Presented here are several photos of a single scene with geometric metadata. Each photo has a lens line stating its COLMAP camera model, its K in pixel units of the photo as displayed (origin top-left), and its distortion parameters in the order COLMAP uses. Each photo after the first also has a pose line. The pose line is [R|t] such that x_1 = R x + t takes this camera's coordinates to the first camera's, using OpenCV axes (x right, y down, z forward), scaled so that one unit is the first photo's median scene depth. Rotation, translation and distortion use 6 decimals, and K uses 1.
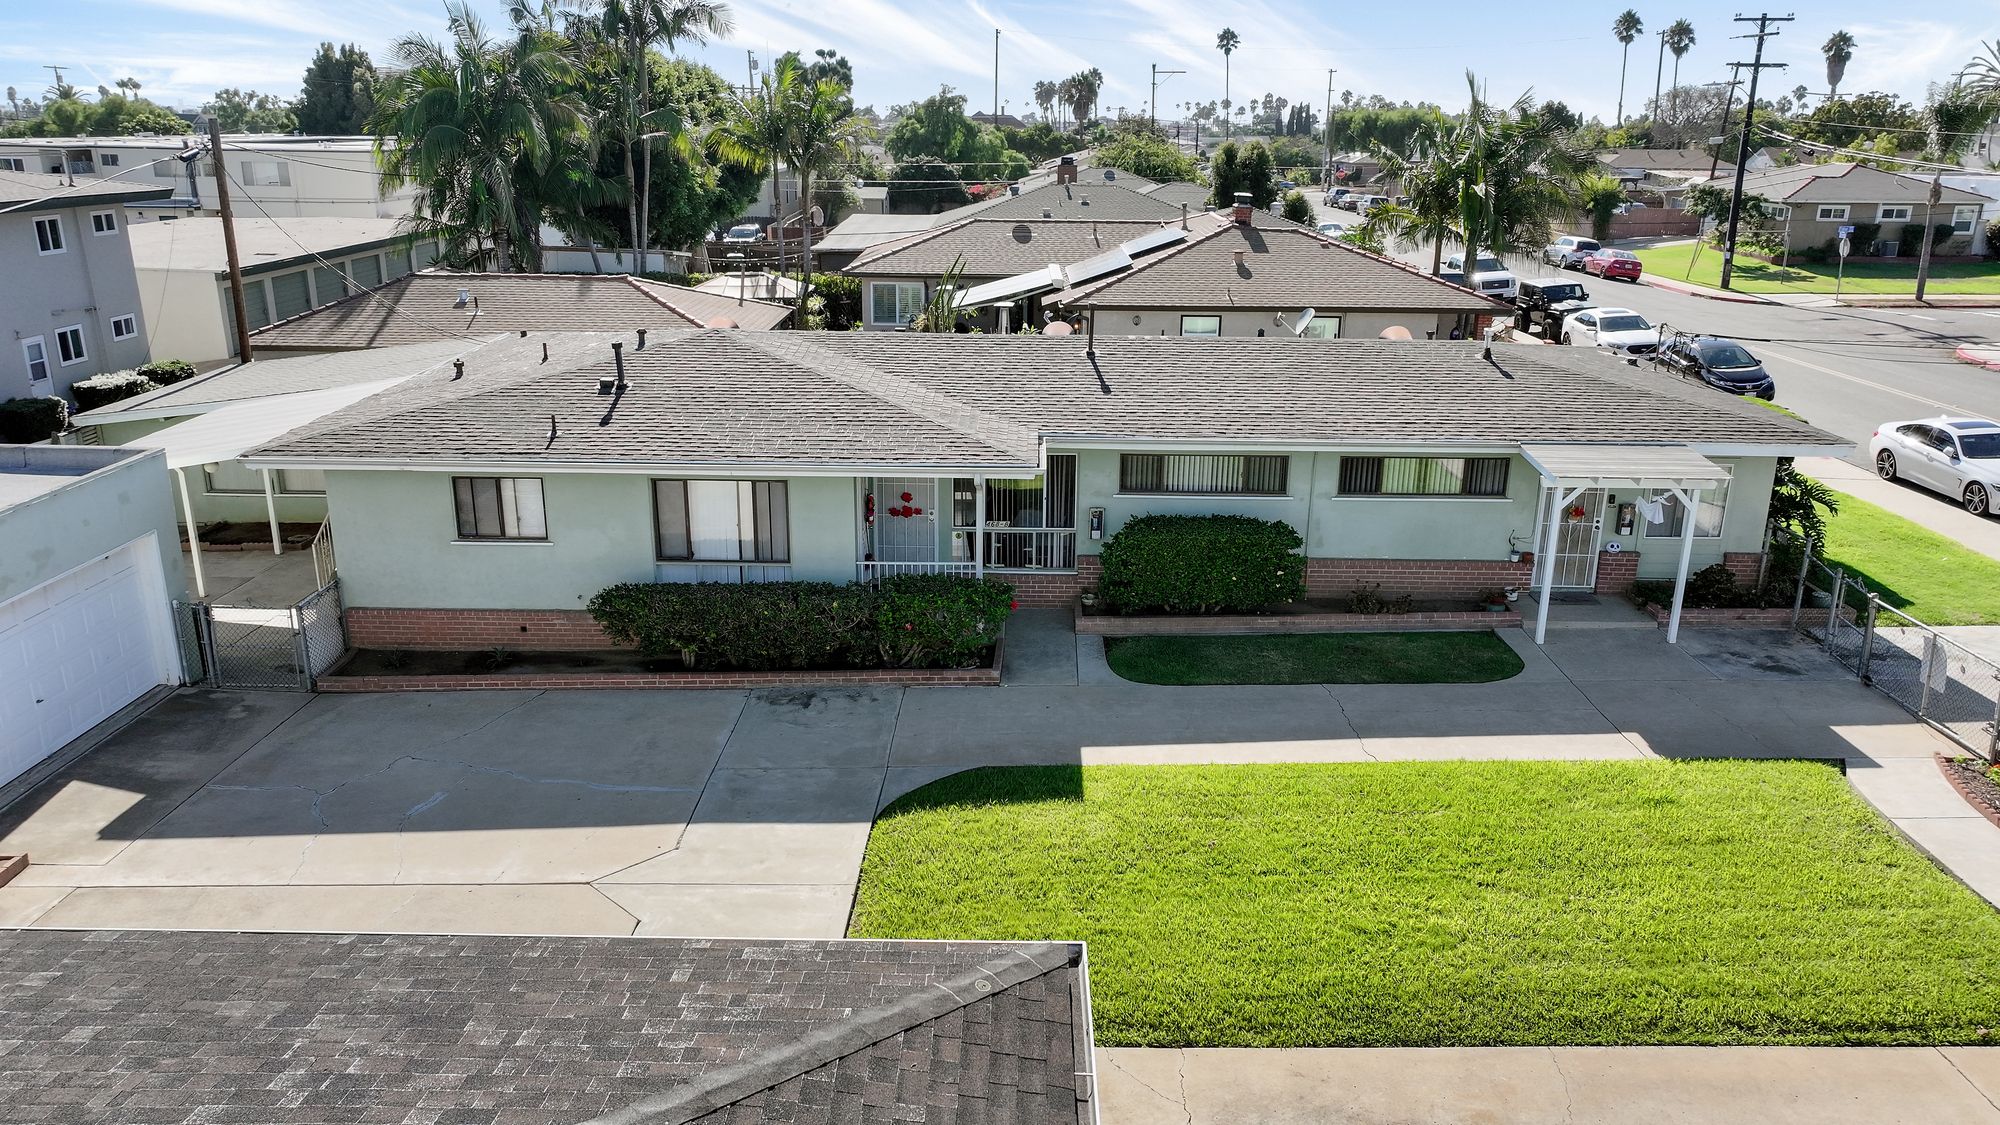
lens RADIAL K [[1399.7, 0, 1009.1], [0, 1399.7, 555.1], [0, 0, 1]] dist [0.010360, -0.001440]
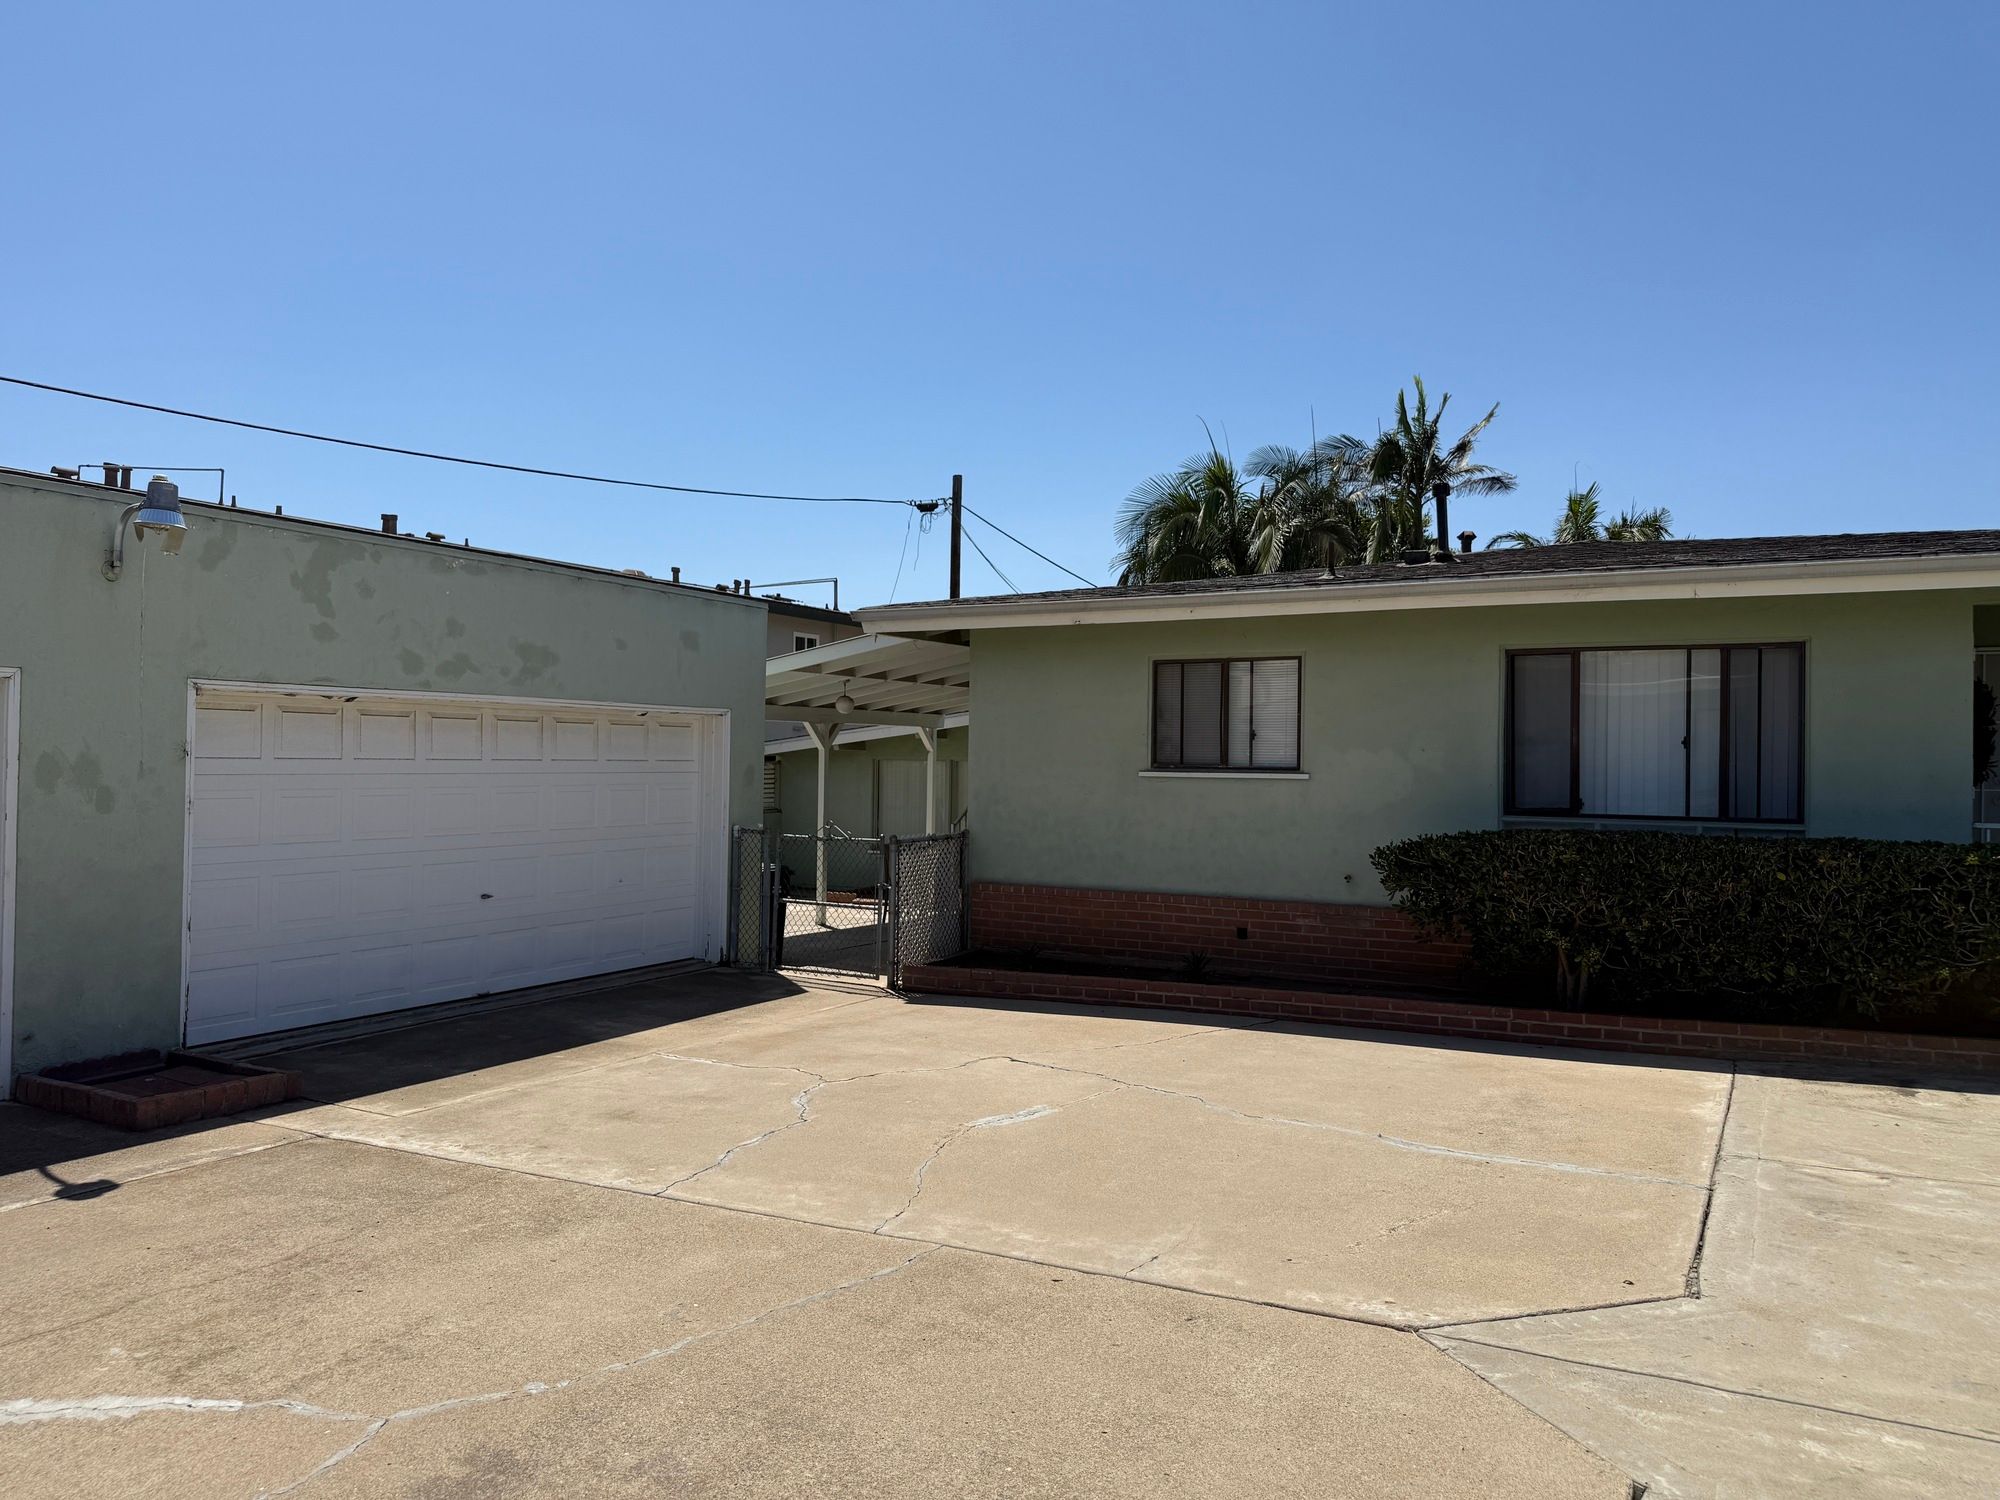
lens RADIAL K [[1403.3, 0, 1006.8], [0, 1403.3, 738.6], [0, 0, 1]] dist [0.073800, -0.088249]
pose [[0.879815, -0.008874, -0.475233, -0.165515], [-0.143554, 0.948175, -0.283471, 0.152731], [0.453120, 0.317624, 0.832945, 0.476732]]
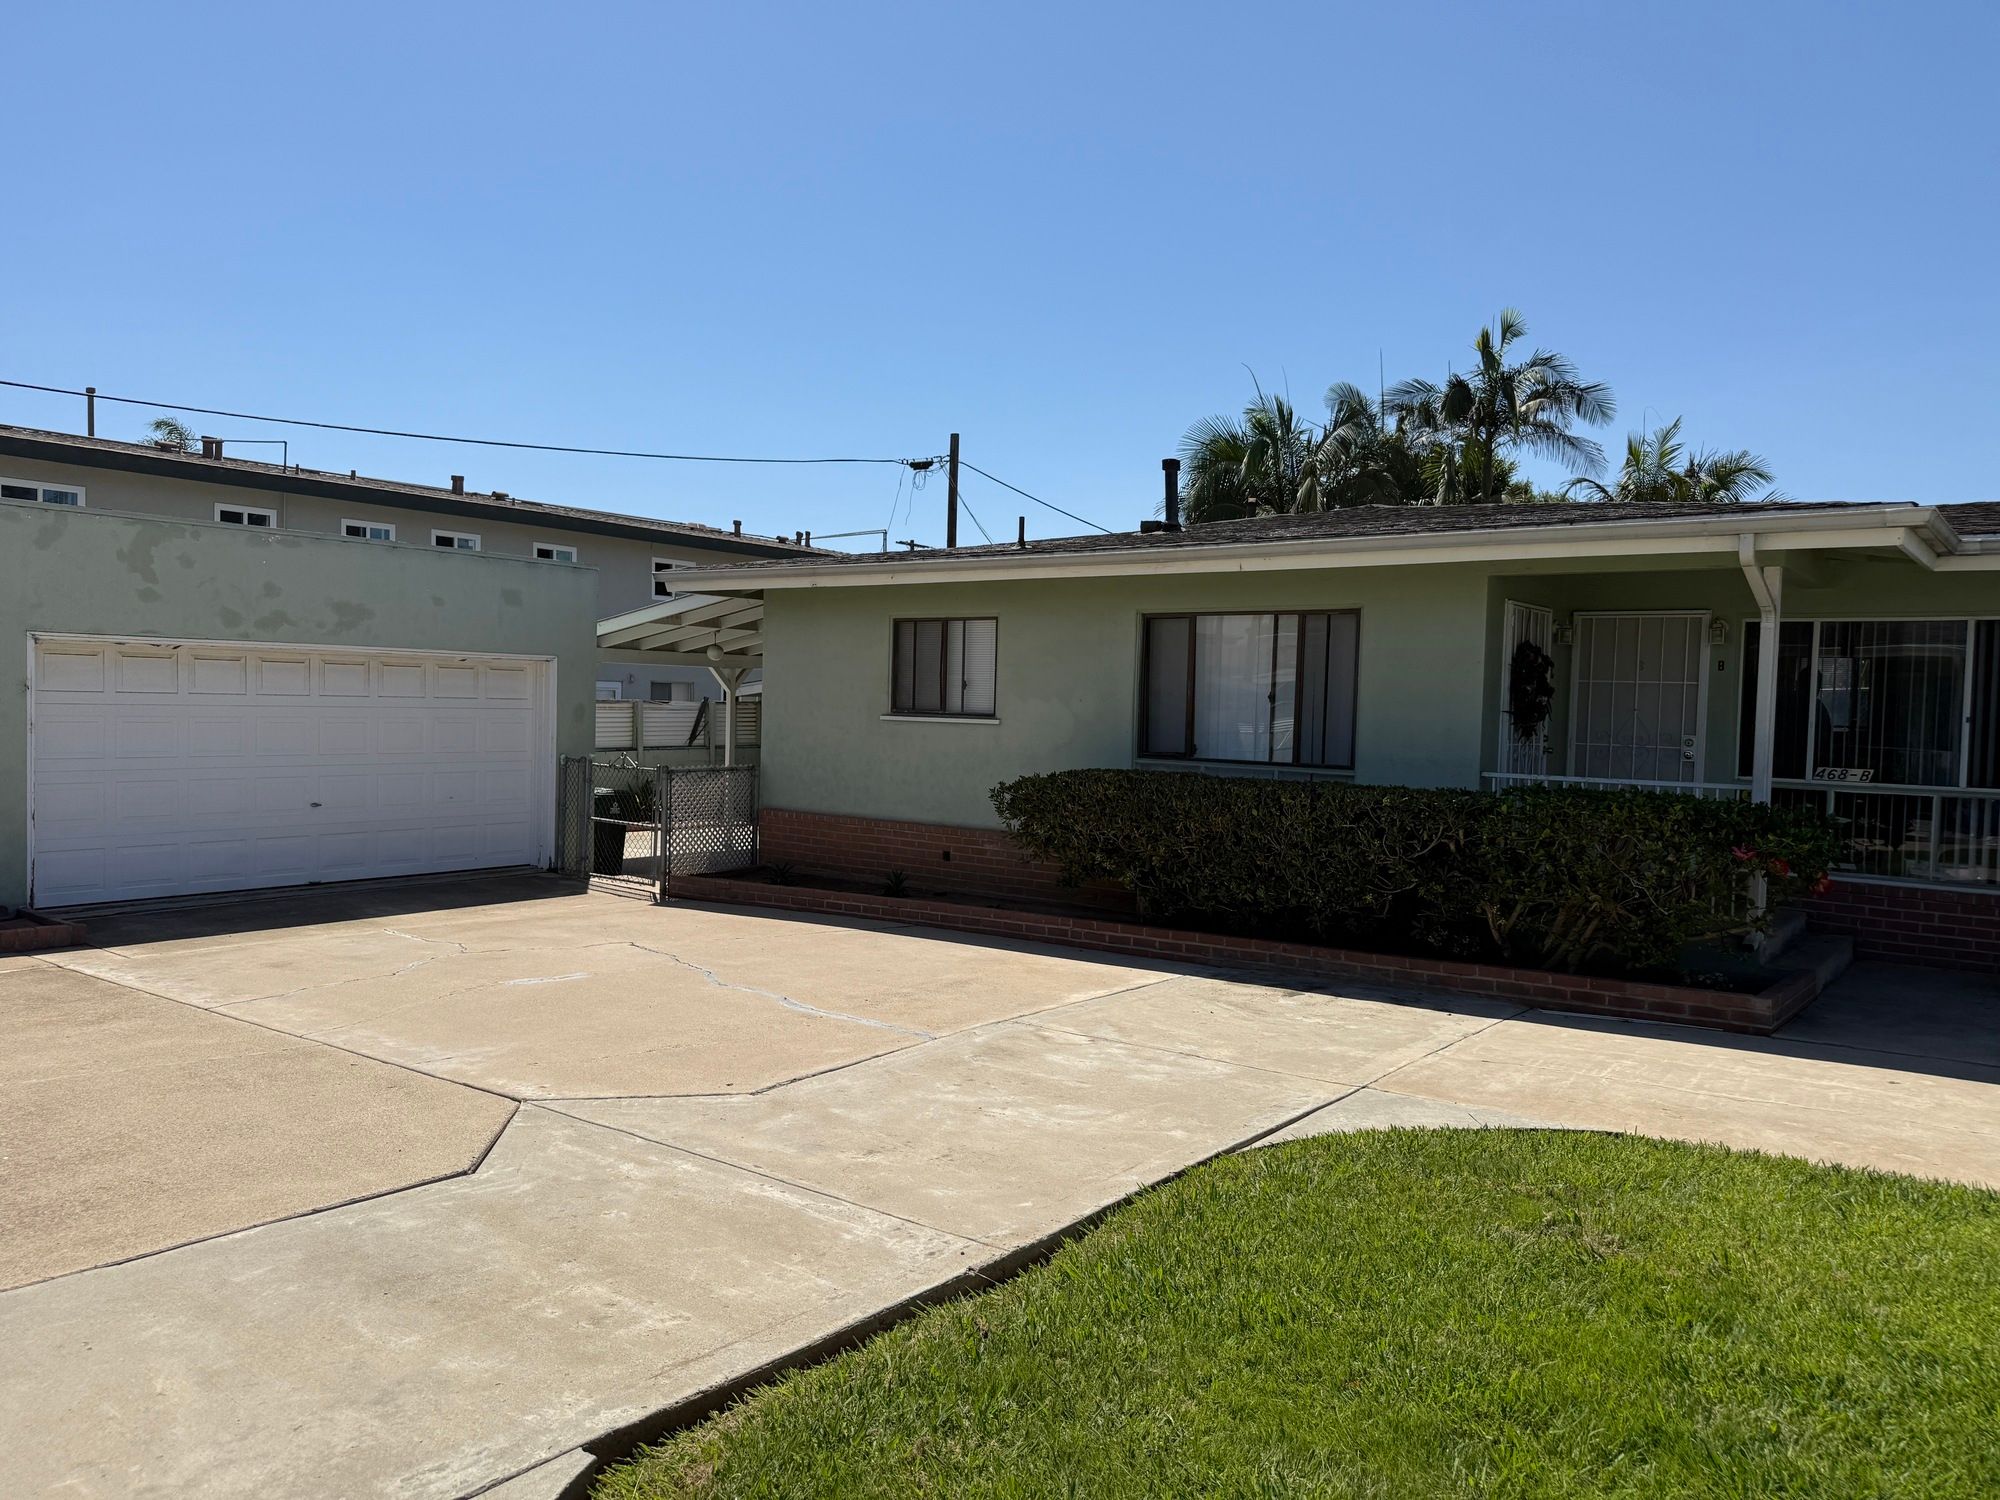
lens RADIAL K [[1397.9, 0, 985.3], [0, 1397.9, 756.3], [0, 0, 1]] dist [0.139029, -0.268585]
pose [[0.794739, 0.034681, -0.605960, 0.055941], [-0.198425, 0.958354, -0.205392, 0.139035], [0.573601, 0.283470, 0.768522, 0.510801]]
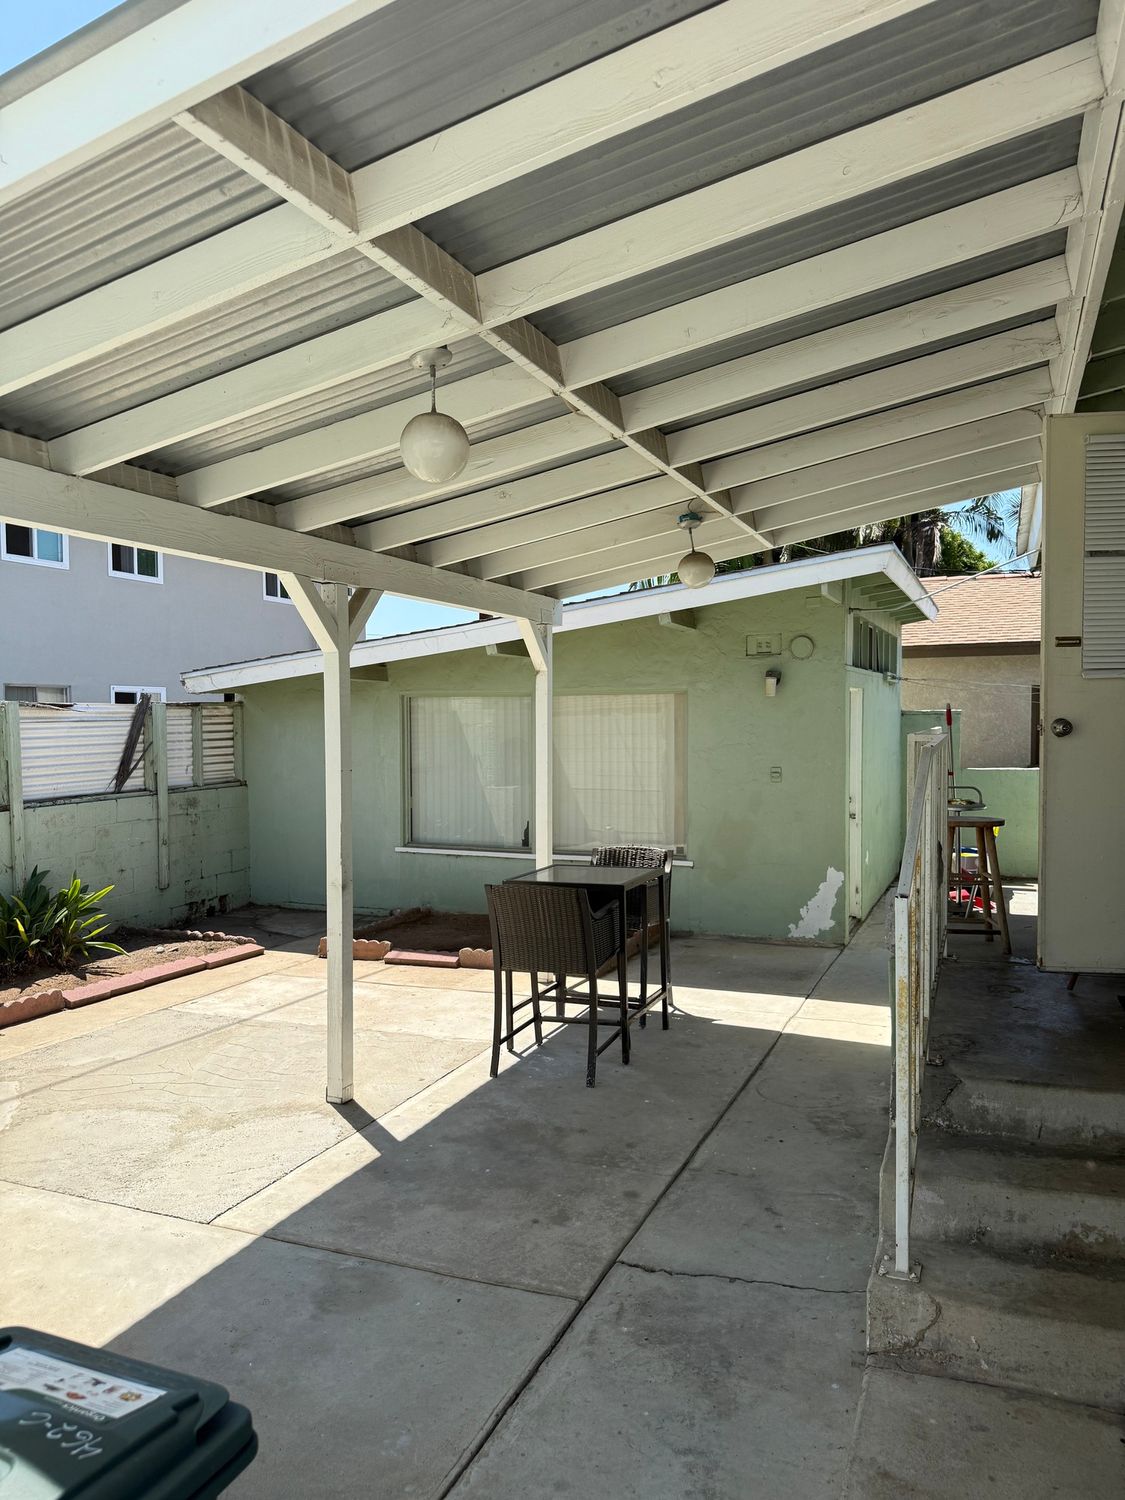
lens RADIAL K [[1056.5, 0, 558.9], [0, 1056.5, 759.4], [0, 0, 1]] dist [0.067724, -0.089901]
pose [[0.926556, -0.000228, -0.376157, -0.526805], [-0.097212, 0.965883, -0.240042, 0.011761], [0.363378, 0.258979, 0.894922, 0.942611]]
